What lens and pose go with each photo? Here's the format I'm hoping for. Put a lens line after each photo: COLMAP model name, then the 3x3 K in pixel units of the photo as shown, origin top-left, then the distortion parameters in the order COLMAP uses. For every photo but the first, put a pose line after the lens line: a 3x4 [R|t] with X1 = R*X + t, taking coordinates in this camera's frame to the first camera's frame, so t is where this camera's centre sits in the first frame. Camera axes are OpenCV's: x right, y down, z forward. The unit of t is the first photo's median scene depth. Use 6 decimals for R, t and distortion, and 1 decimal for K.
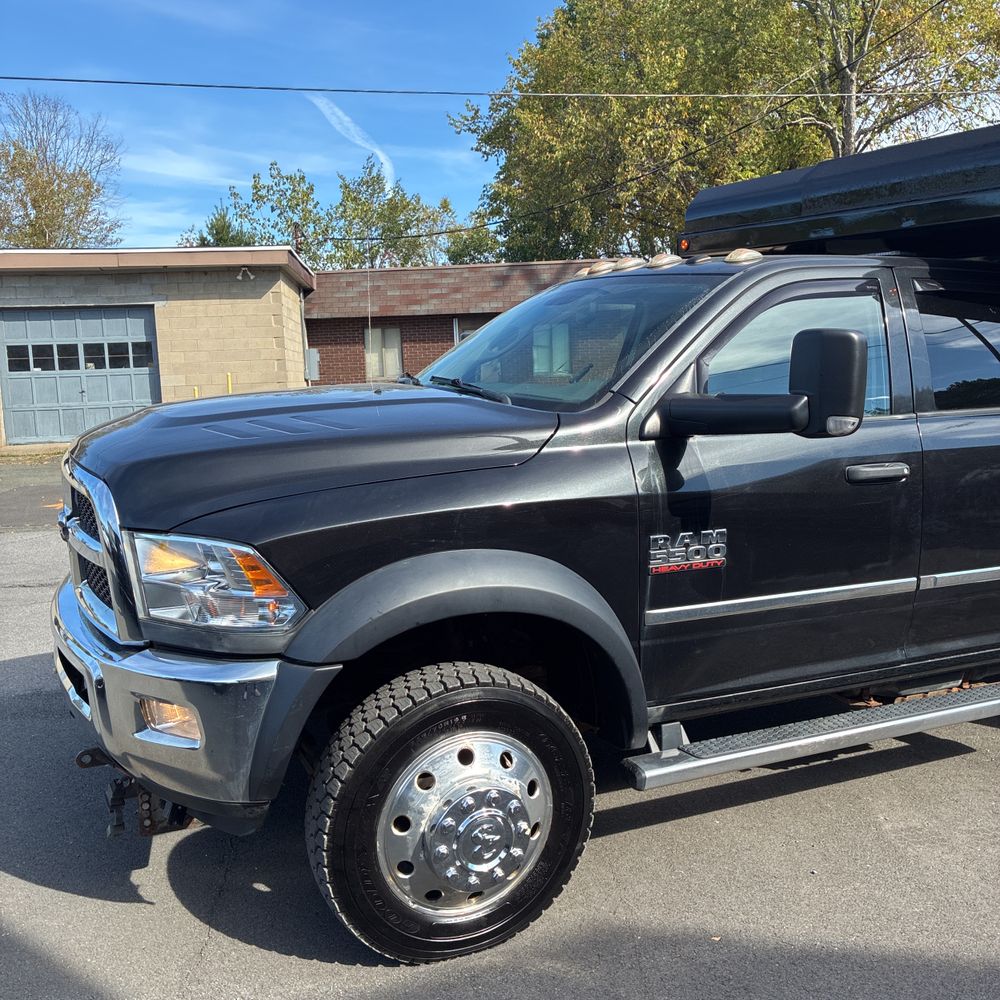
lens RADIAL K [[955.2, 0, 513.6], [0, 955.2, 497.2], [0, 0, 1]] dist [0.009460, 0.012865]
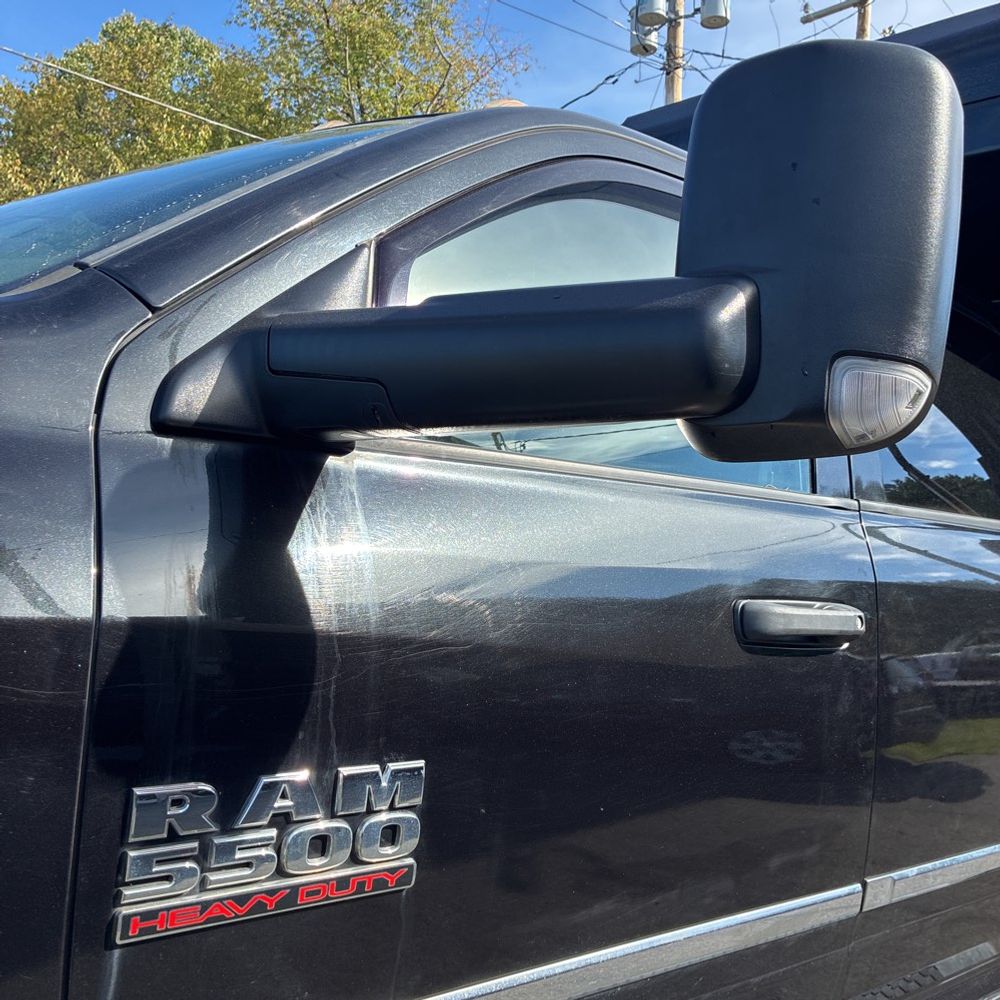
lens RADIAL K [[1035.5, 0, 508.8], [0, 1035.5, 499.7], [0, 0, 1]] dist [0.043708, -0.036139]
pose [[0.959046, 0.102011, 0.264244, 0.156966], [-0.058062, 0.983888, -0.169098, 0.005684], [-0.277236, 0.146830, 0.949516, 0.687870]]
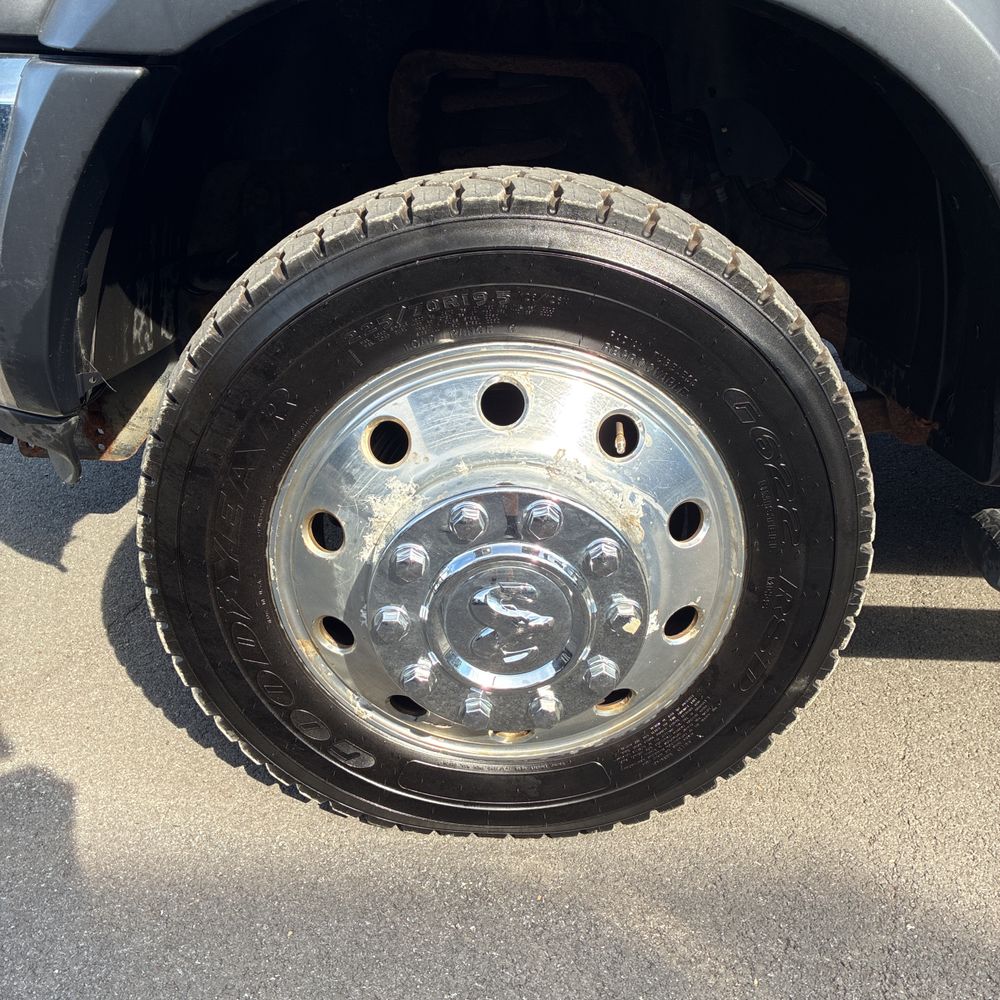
lens RADIAL K [[1035.5, 0, 508.8], [0, 1035.5, 499.7], [0, 0, 1]] dist [0.043708, -0.036139]
pose [[0.909968, 0.207173, -0.359219, 0.095639], [-0.094919, 0.947320, 0.305901, 0.165359], [0.403670, -0.244263, 0.881695, 0.572170]]
